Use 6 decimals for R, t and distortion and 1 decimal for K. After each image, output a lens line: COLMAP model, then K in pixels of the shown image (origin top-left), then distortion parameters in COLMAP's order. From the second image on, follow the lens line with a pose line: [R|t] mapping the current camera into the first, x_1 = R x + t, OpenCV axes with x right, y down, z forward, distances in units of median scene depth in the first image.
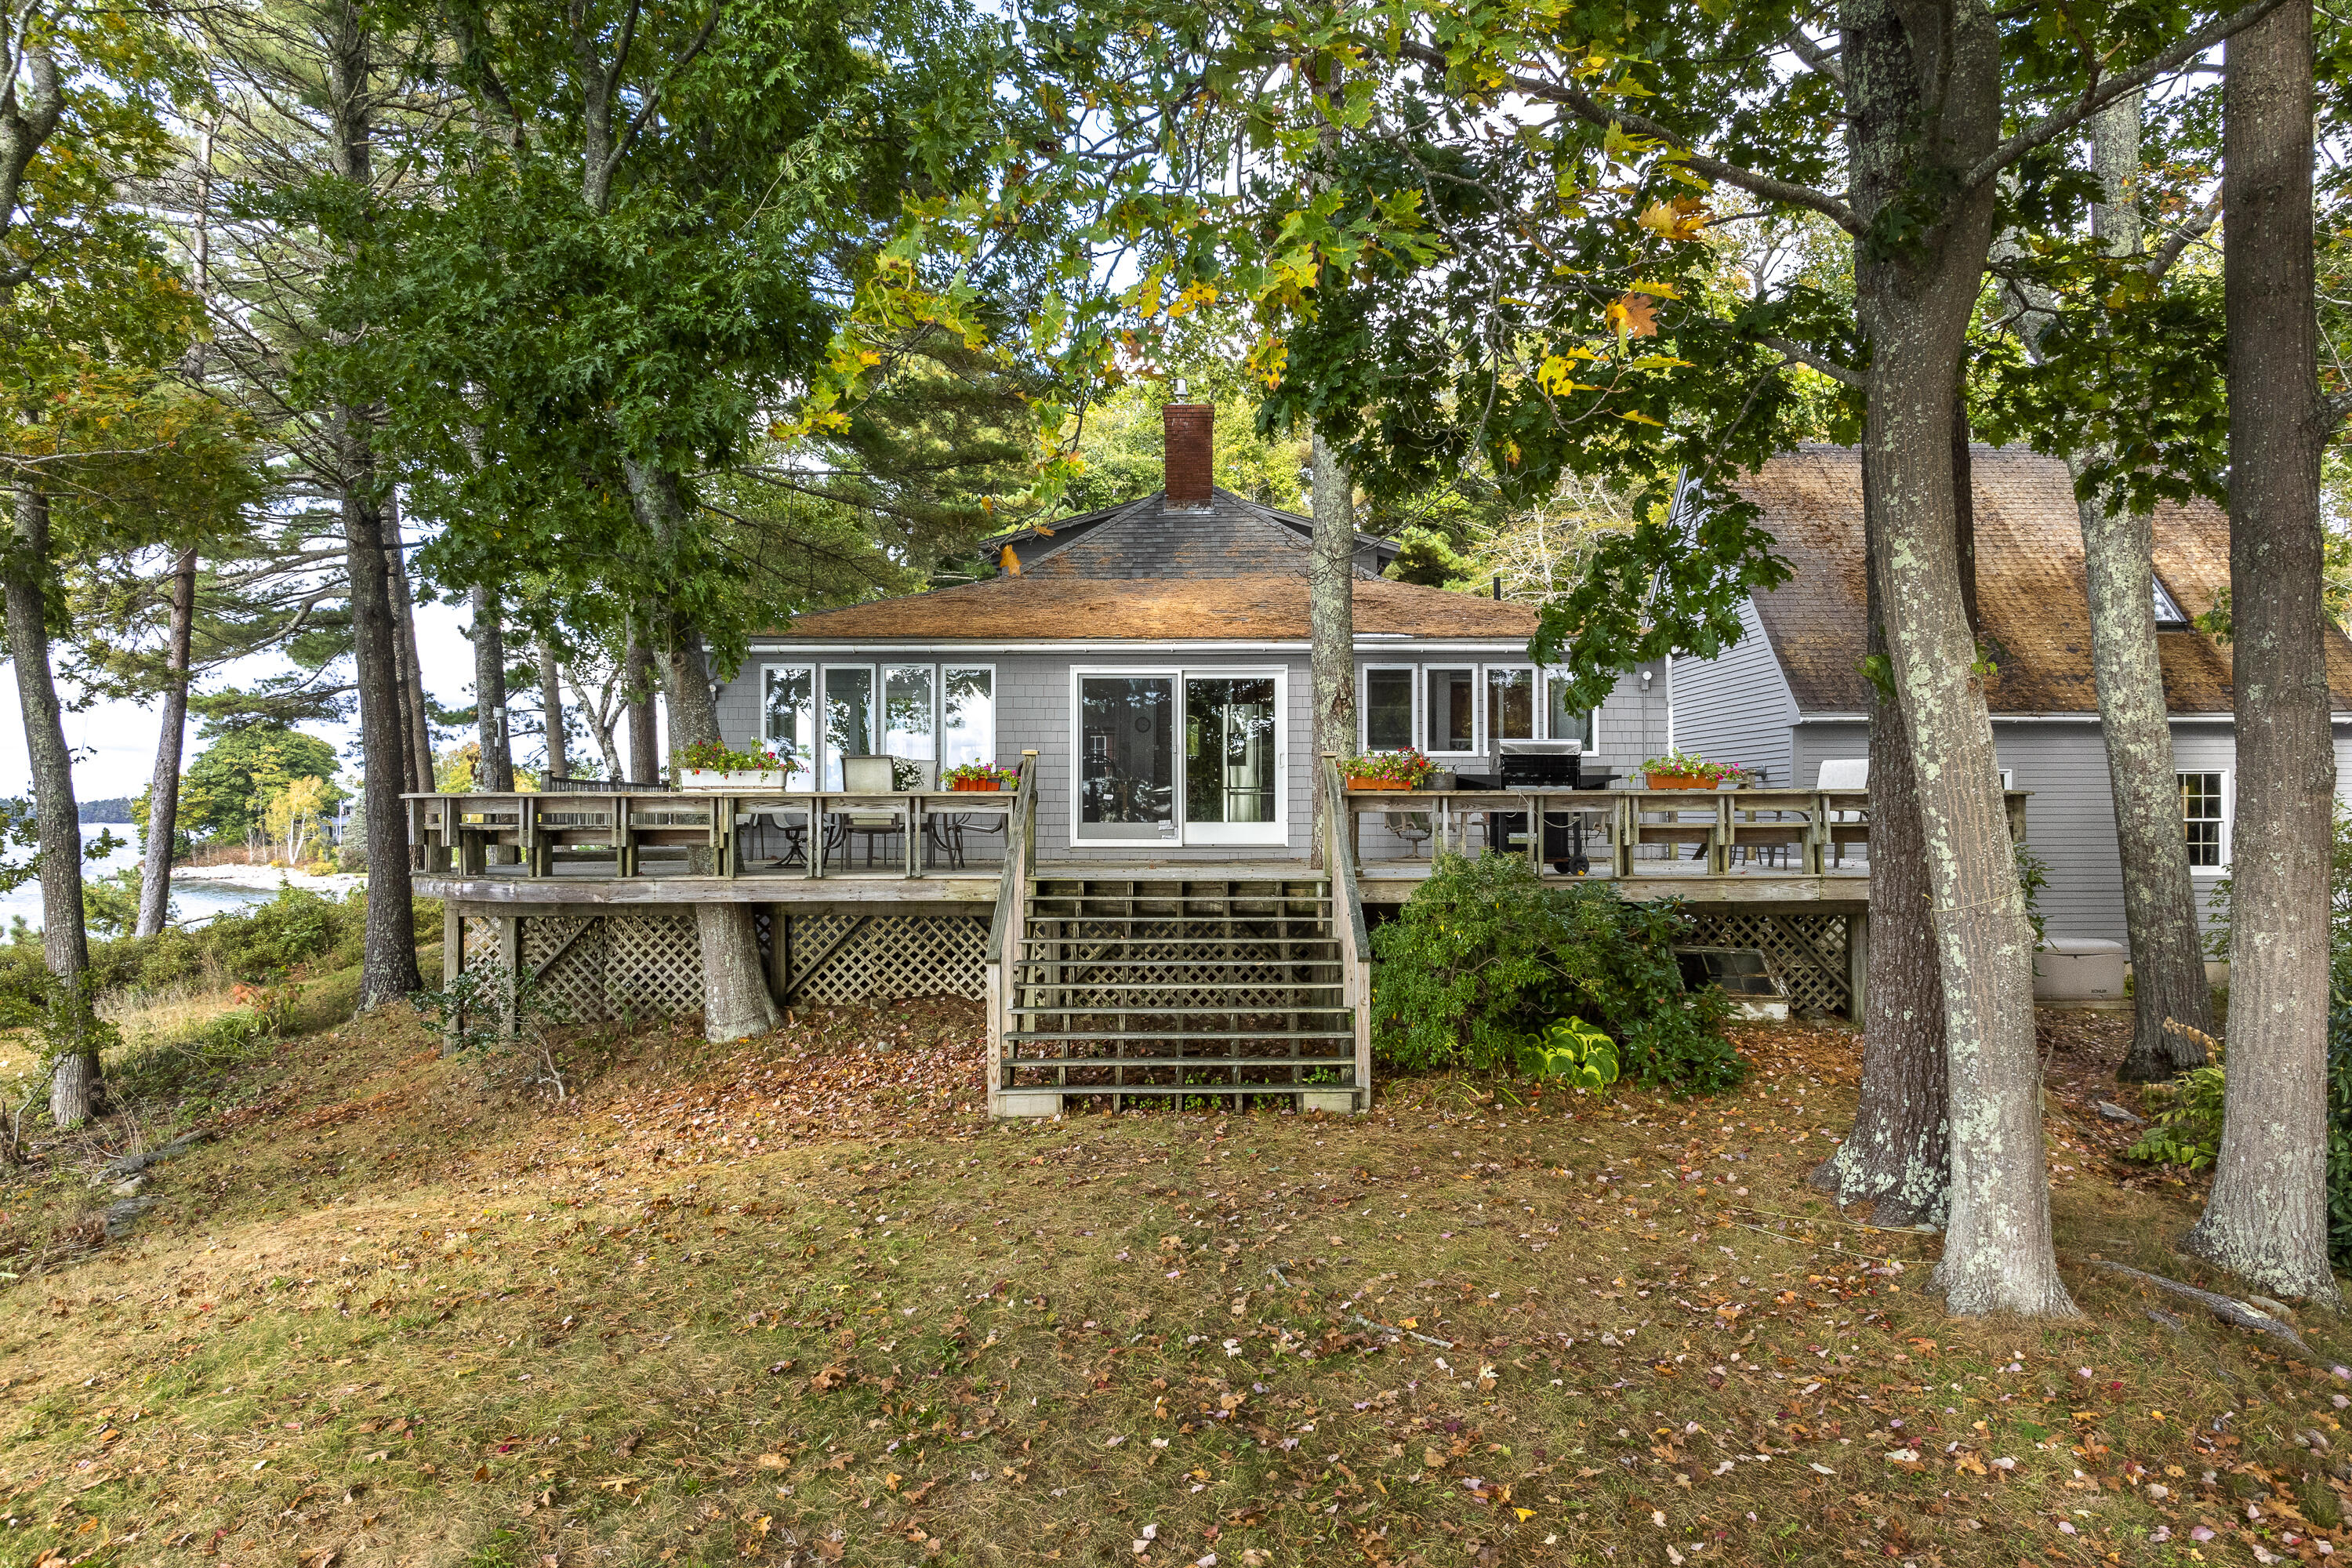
lens RADIAL K [[1637.8, 0, 1170.2], [0, 1637.8, 796.9], [0, 0, 1]] dist [-0.005100, 0.006827]
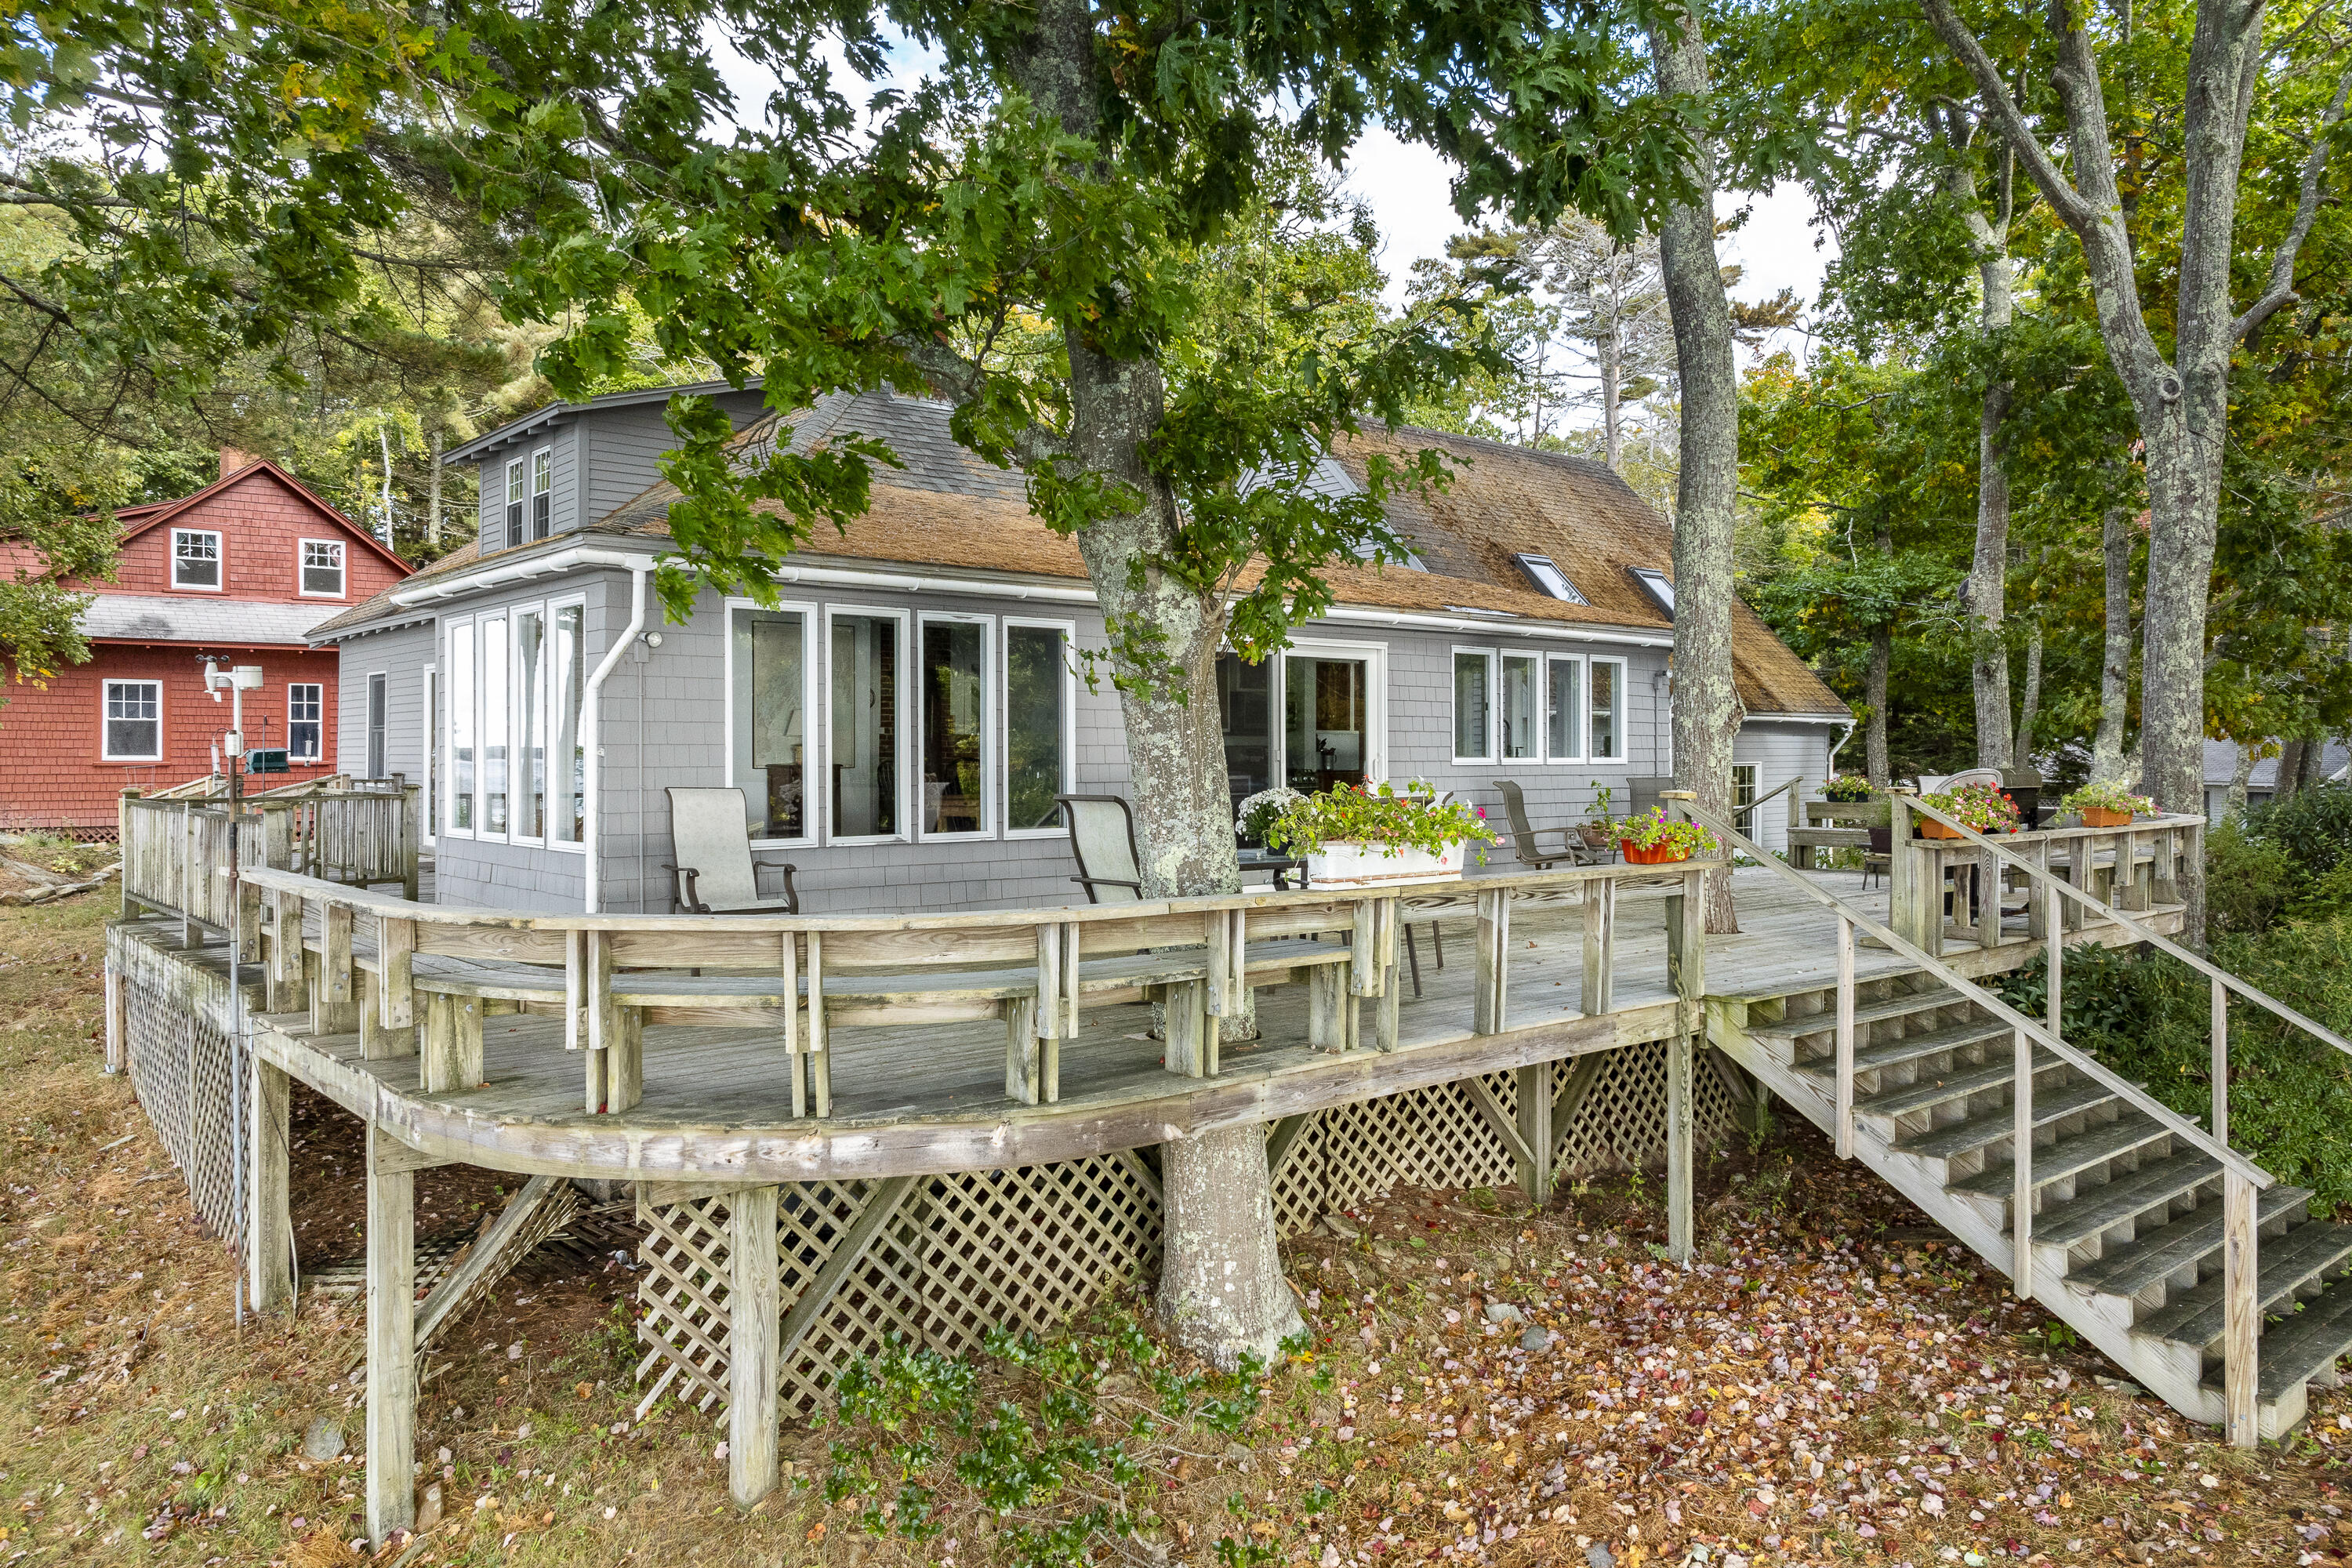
lens RADIAL K [[1637.8, 0, 1181.2], [0, 1637.8, 762.1], [0, 0, 1]] dist [-0.005100, 0.006827]
pose [[0.755074, -0.002450, 0.655635, -0.594576], [-0.008568, 0.999871, 0.013604, -0.043014], [-0.655583, -0.015890, 0.754956, 0.603567]]
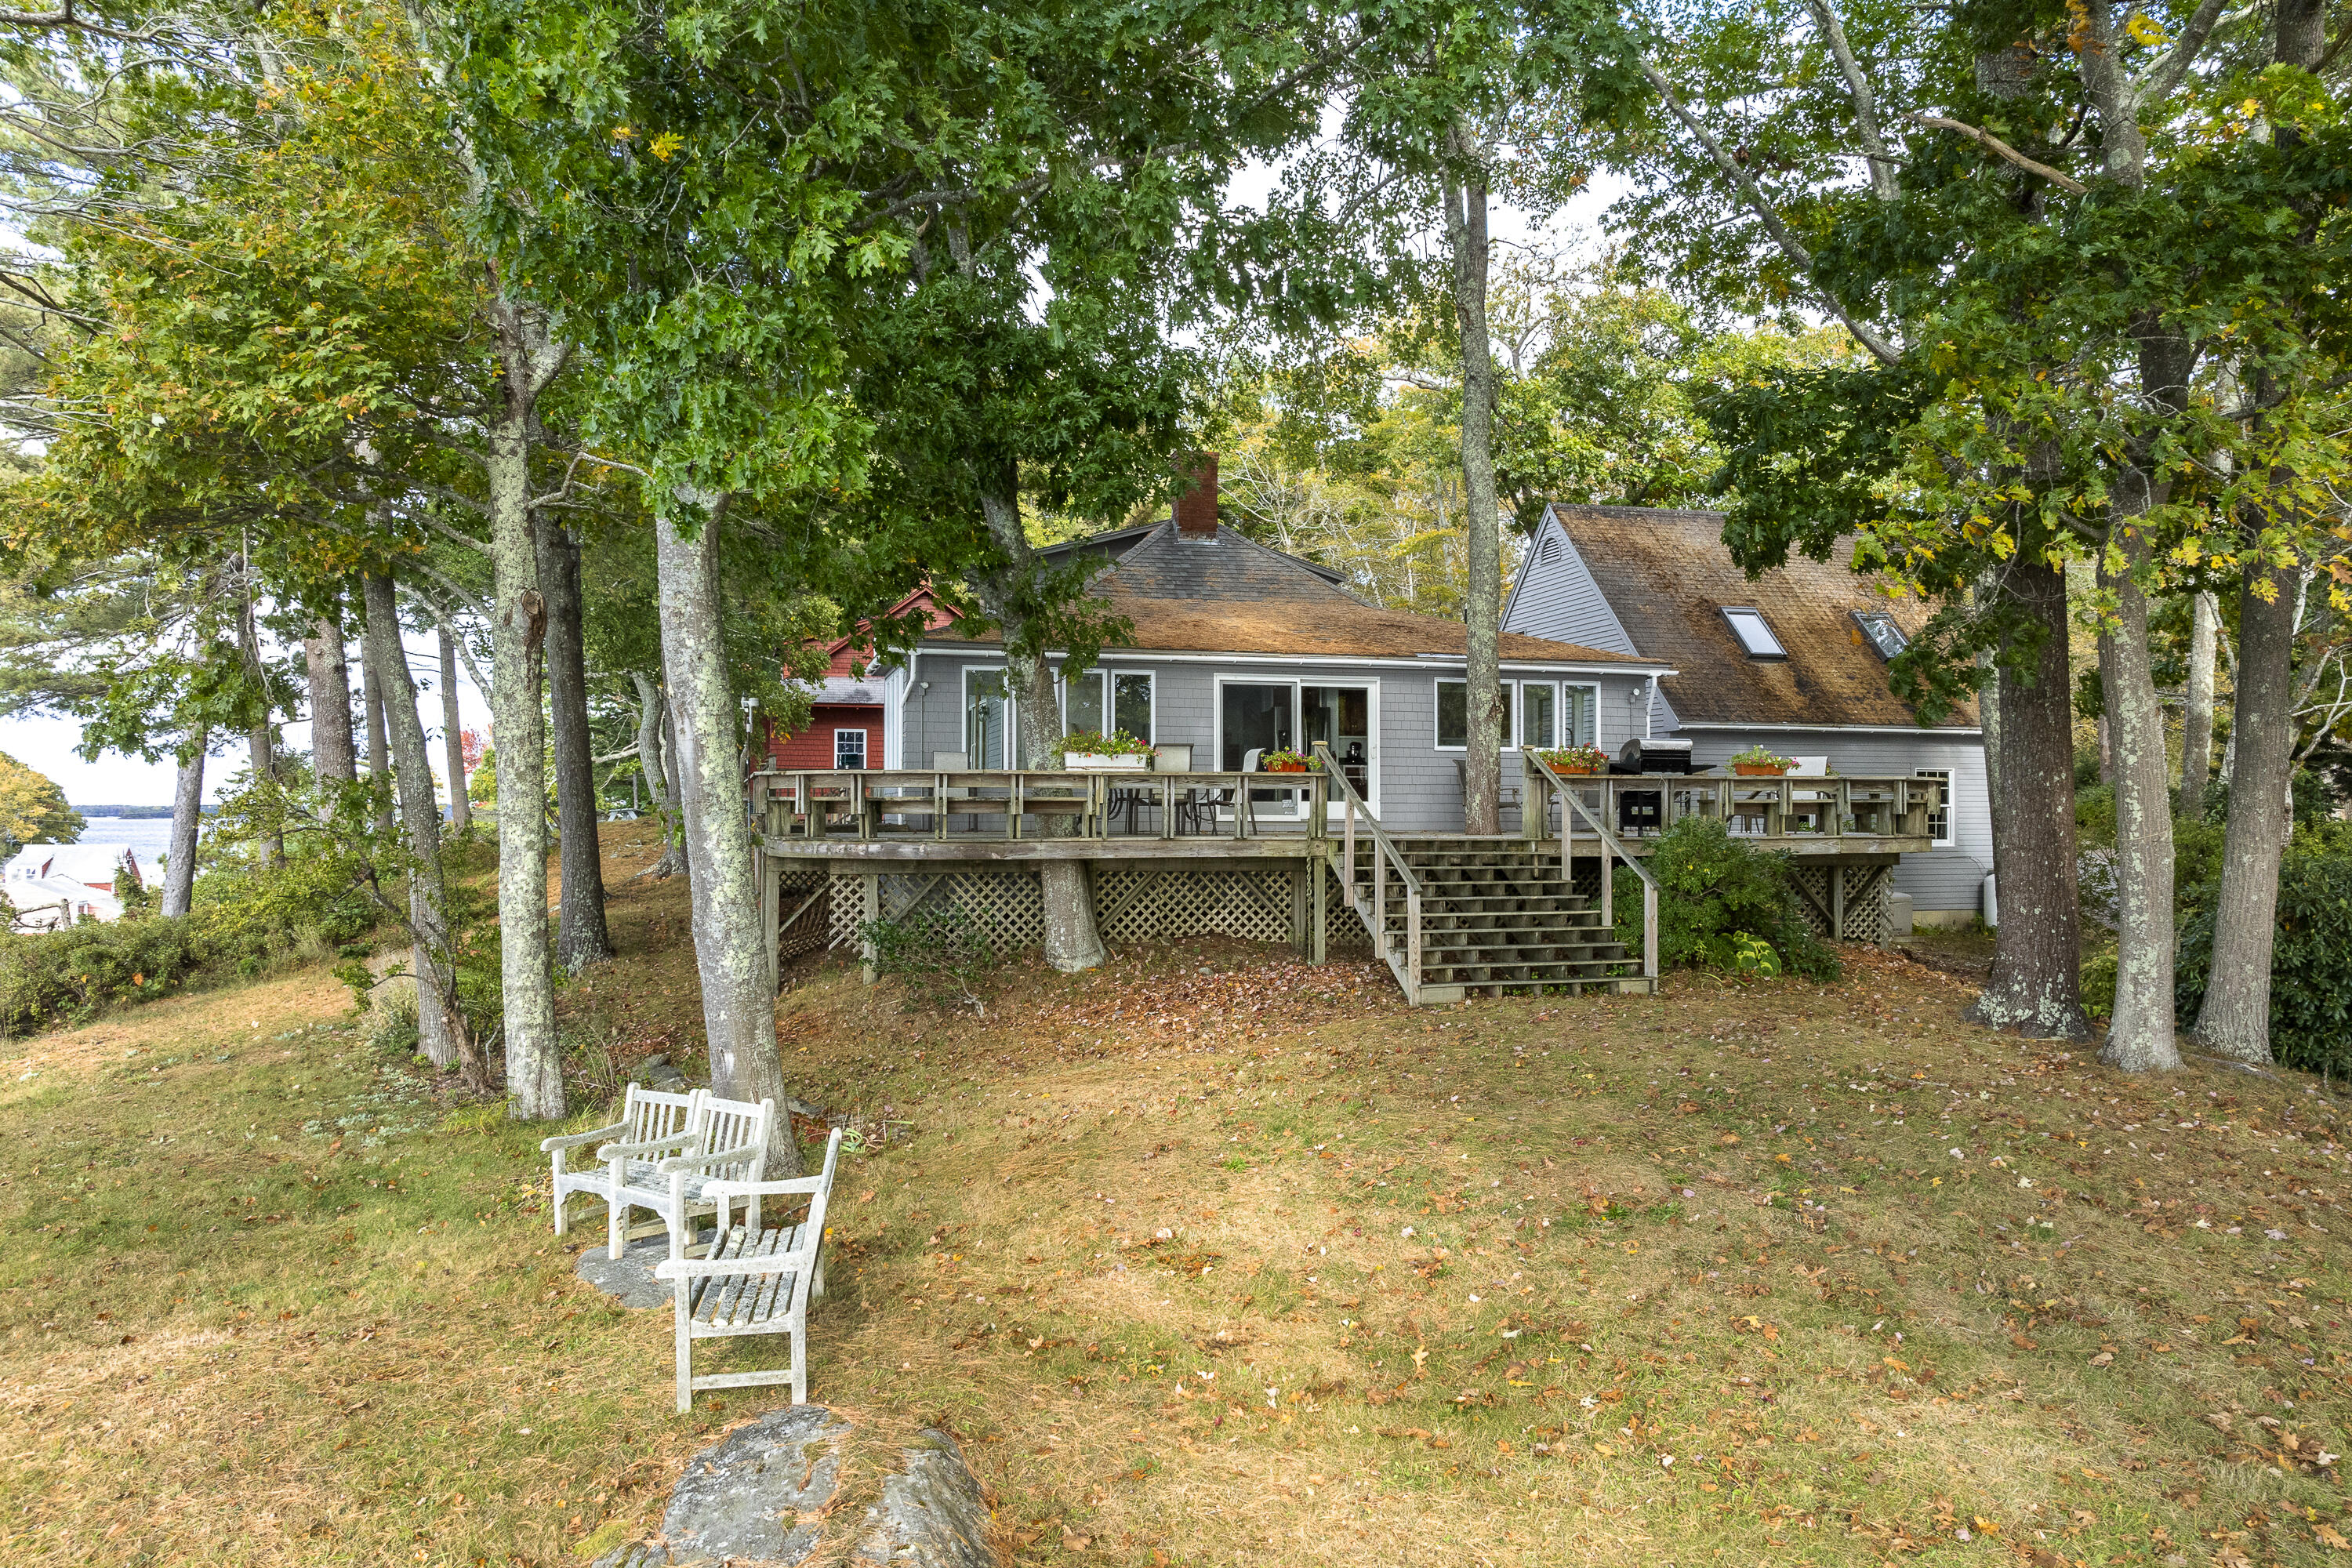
lens RADIAL K [[1637.8, 0, 1173.8], [0, 1637.8, 790.7], [0, 0, 1]] dist [-0.005100, 0.006827]
pose [[0.964520, 0.006482, 0.263931, -0.503366], [-0.005702, 0.999977, -0.003723, 0.015221], [-0.263949, 0.002086, 0.964534, -0.214821]]
